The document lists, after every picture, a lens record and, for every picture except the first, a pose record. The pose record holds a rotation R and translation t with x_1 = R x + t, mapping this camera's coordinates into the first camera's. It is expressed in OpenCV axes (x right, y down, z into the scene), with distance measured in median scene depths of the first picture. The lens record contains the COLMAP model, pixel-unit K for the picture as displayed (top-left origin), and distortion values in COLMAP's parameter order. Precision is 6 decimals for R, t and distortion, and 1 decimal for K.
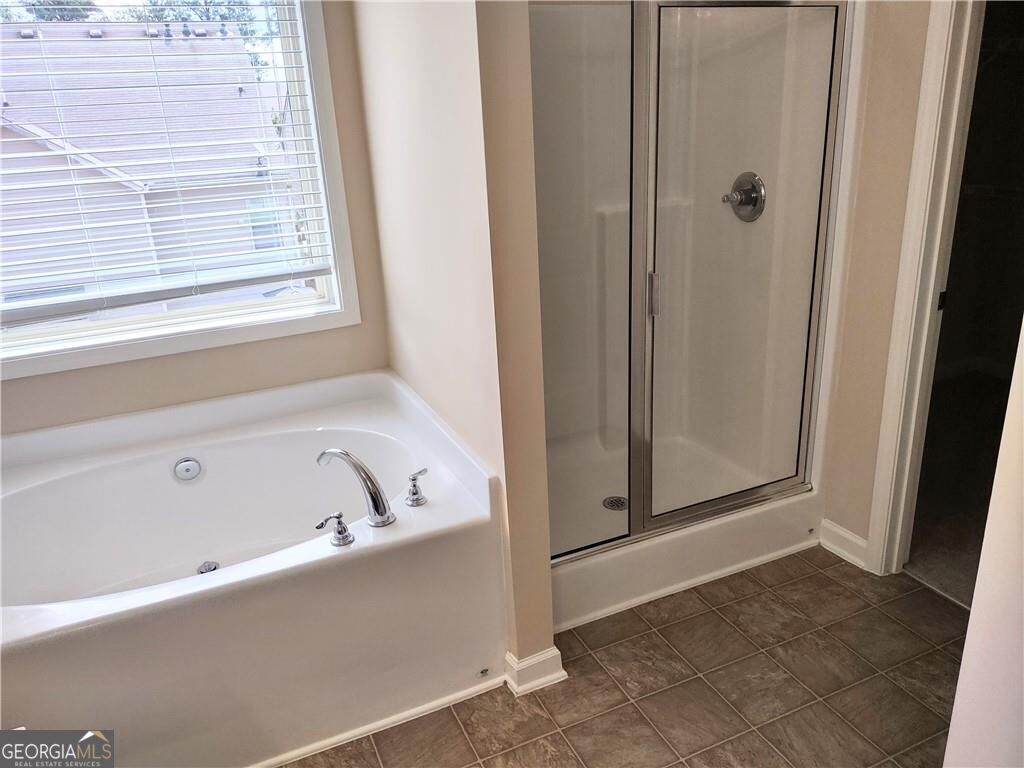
lens RADIAL K [[765.0, 0, 508.5], [0, 765.0, 382.3], [0, 0, 1]] dist [0.009705, -0.020179]
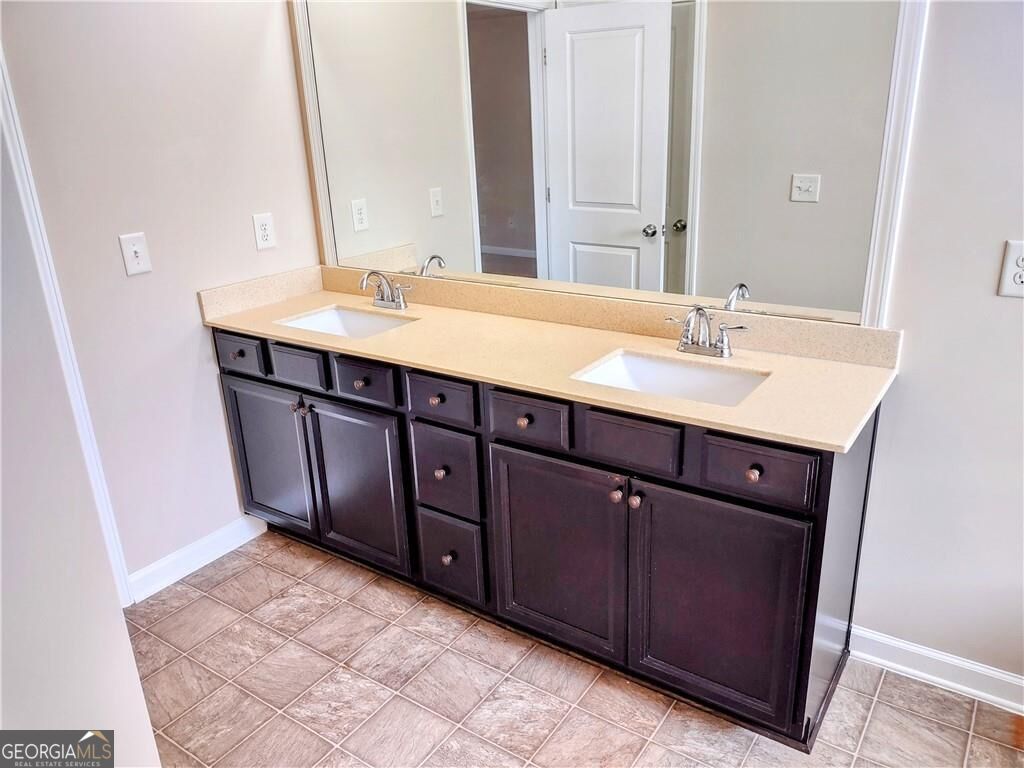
lens RADIAL K [[765.0, 0, 512.0], [0, 765.0, 386.2], [0, 0, 1]] dist [0.009705, -0.020179]
pose [[-0.853139, 0.257344, -0.453792, 0.240379], [-0.087535, 0.786913, 0.610824, -0.402578], [0.514287, 0.560841, -0.648820, 1.116007]]
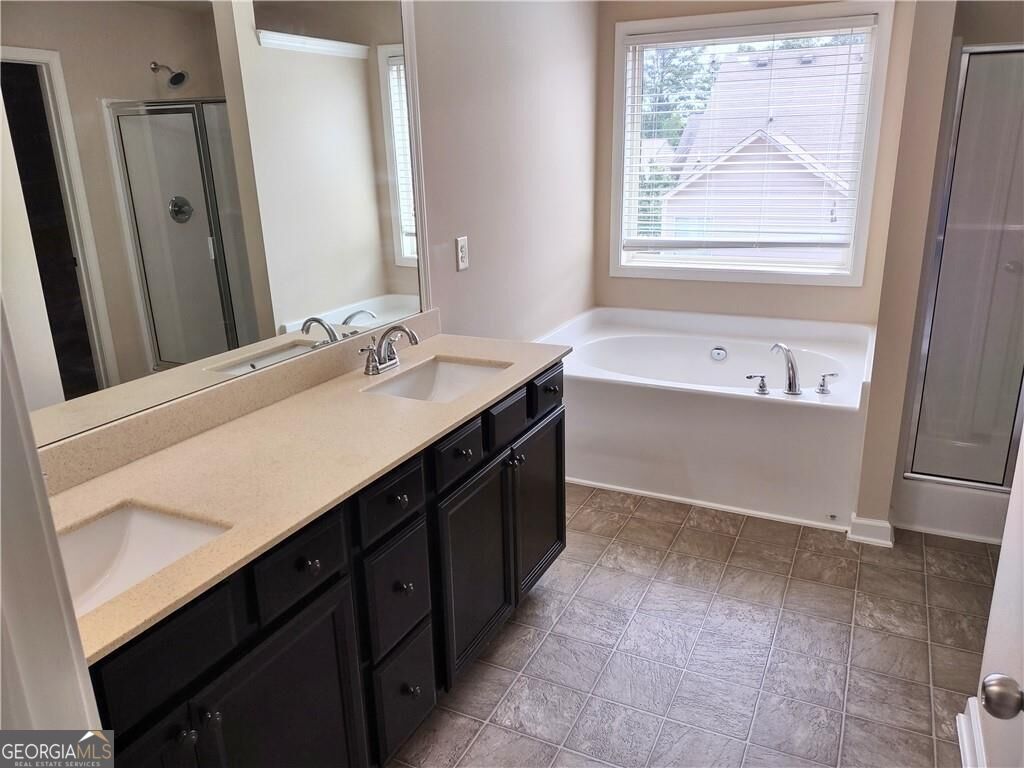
lens RADIAL K [[765.0, 0, 511.9], [0, 765.0, 382.6], [0, 0, 1]] dist [0.009705, -0.020179]
pose [[0.649136, 0.259074, -0.715194, 0.604080], [-0.264015, 0.958500, 0.107580, 0.149071], [0.713385, 0.118988, 0.690596, -0.525875]]
